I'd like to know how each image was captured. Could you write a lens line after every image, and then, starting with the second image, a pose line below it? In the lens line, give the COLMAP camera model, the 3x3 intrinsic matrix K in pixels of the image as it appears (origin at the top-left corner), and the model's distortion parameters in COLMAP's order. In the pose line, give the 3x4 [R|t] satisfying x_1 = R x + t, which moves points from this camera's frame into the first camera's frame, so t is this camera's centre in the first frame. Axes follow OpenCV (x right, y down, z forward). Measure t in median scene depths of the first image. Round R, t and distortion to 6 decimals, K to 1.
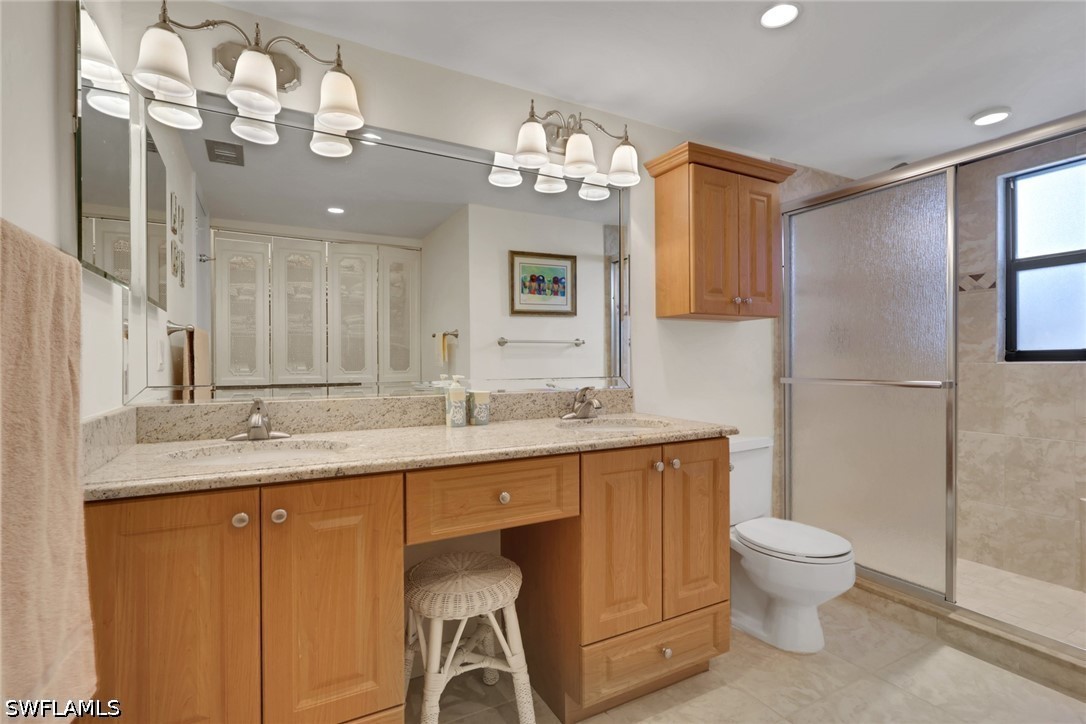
lens RADIAL K [[527.5, 0, 553.0], [0, 527.5, 363.1], [0, 0, 1]] dist [-0.004328, 0.000035]
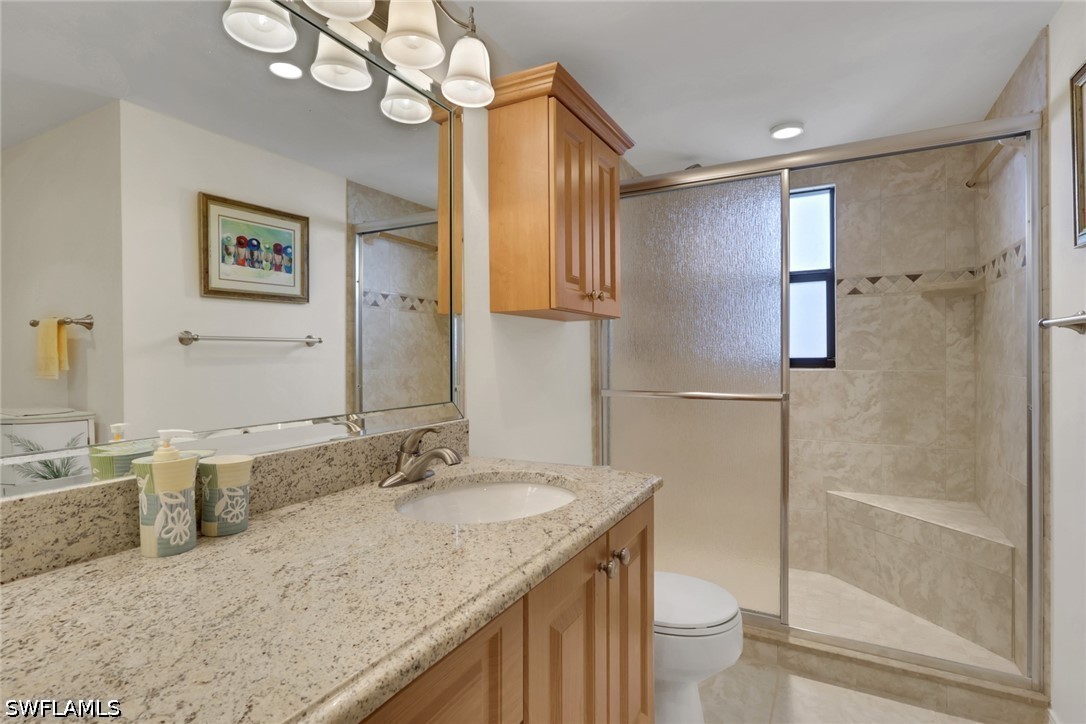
lens RADIAL K [[538.2, 0, 542.8], [0, 538.2, 357.9], [0, 0, 1]] dist [-0.004303, -0.000094]
pose [[0.842562, 0.000957, 0.538599, -0.120805], [-0.000830, 1.000000, -0.000480, -0.025049], [-0.538599, -0.000043, 0.842562, 0.353465]]
